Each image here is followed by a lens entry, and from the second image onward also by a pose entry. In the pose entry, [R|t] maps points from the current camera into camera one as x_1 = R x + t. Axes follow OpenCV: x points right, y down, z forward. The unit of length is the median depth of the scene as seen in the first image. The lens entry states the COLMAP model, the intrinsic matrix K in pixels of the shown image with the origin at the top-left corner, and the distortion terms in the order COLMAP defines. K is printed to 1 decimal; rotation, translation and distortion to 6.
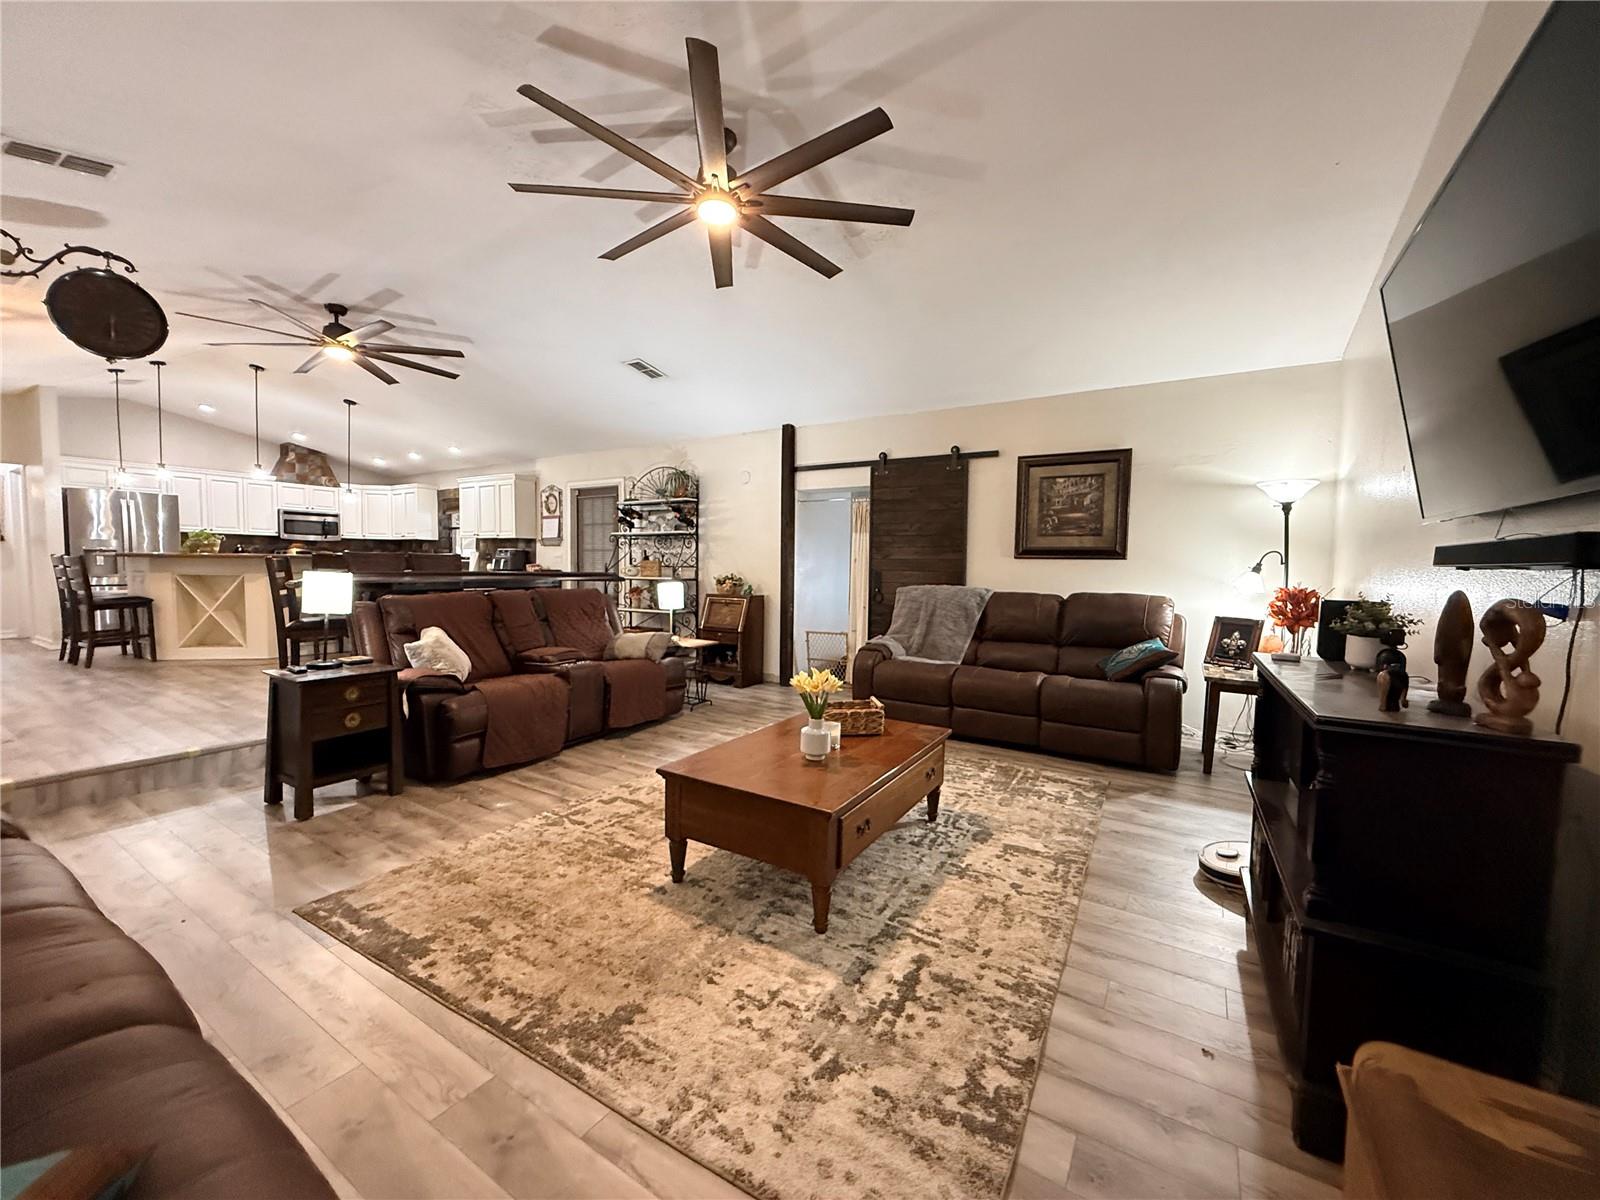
lens RADIAL K [[637.0, 0, 797.4], [0, 637.0, 600.0], [0, 0, 1]] dist [-0.000252, -0.000091]
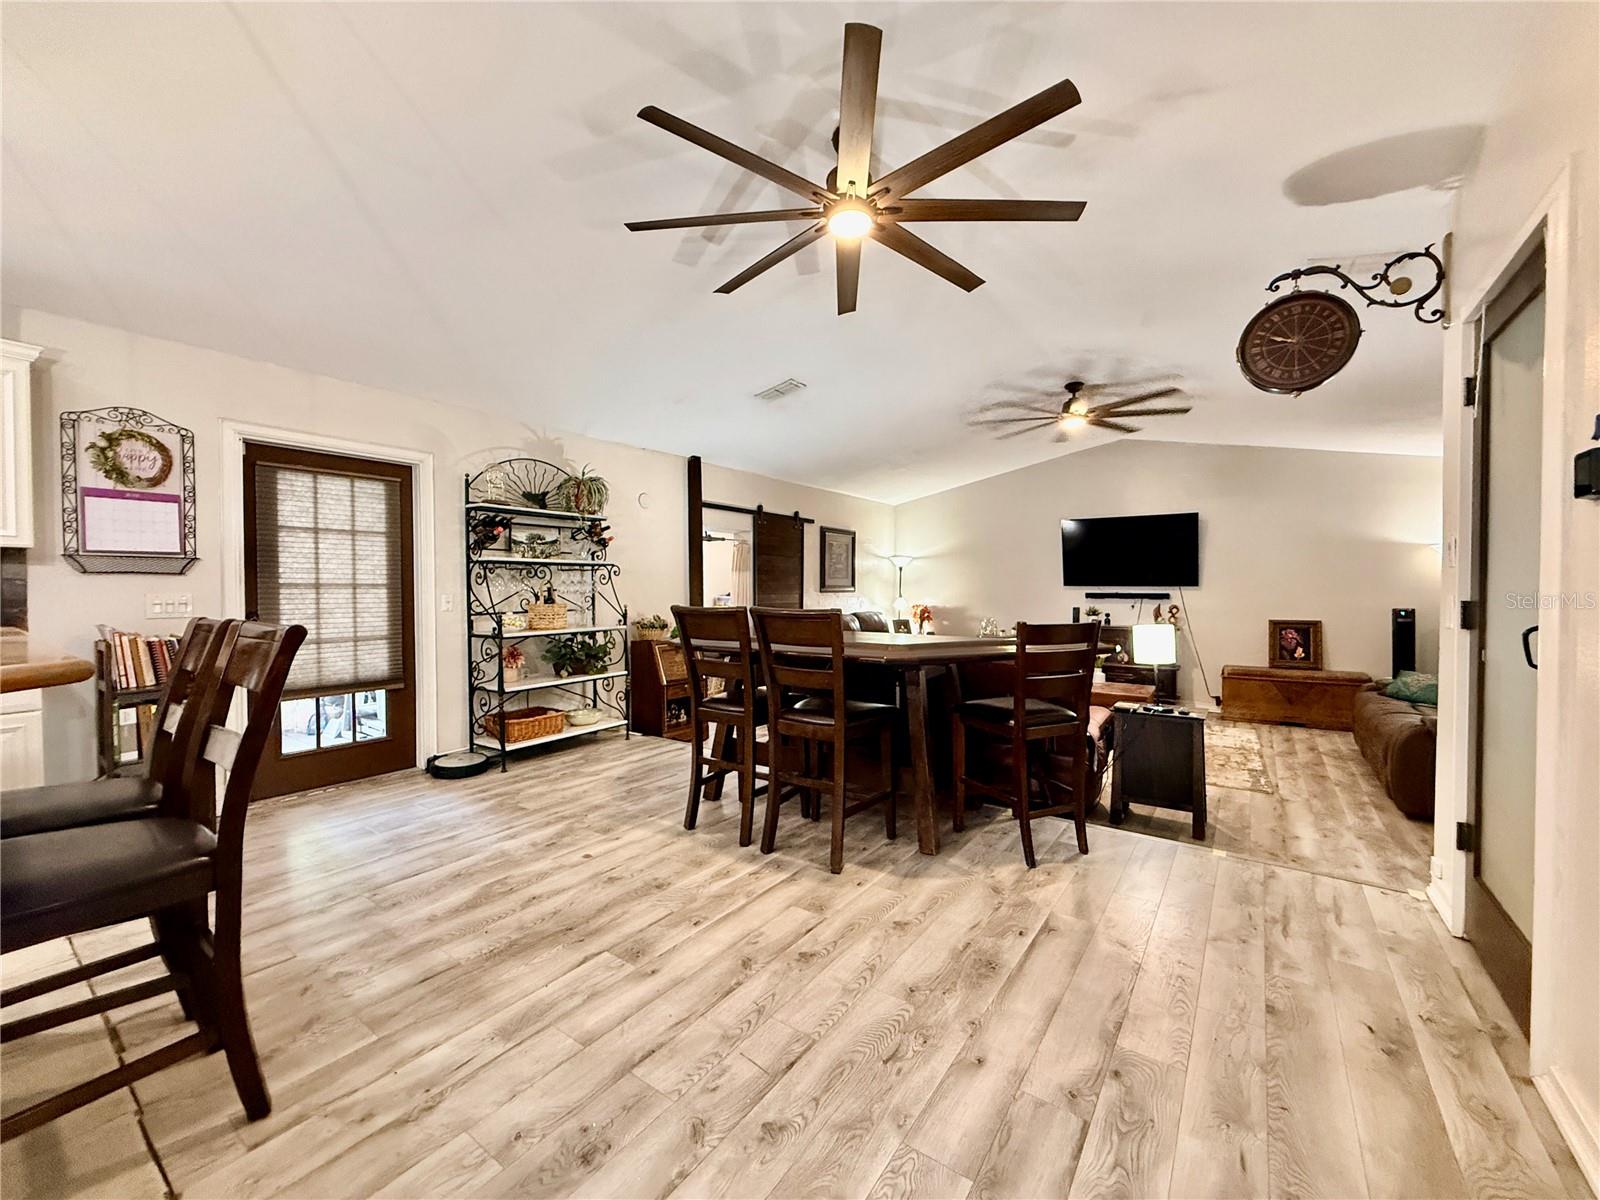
lens RADIAL K [[637.0, 0, 797.4], [0, 637.0, 600.0], [0, 0, 1]] dist [-0.000252, -0.000091]
pose [[0.060848, -0.034088, 0.997565, -0.976700], [0.054305, 0.998049, 0.030793, -0.081151], [-0.996669, 0.052299, 0.062581, 0.802525]]
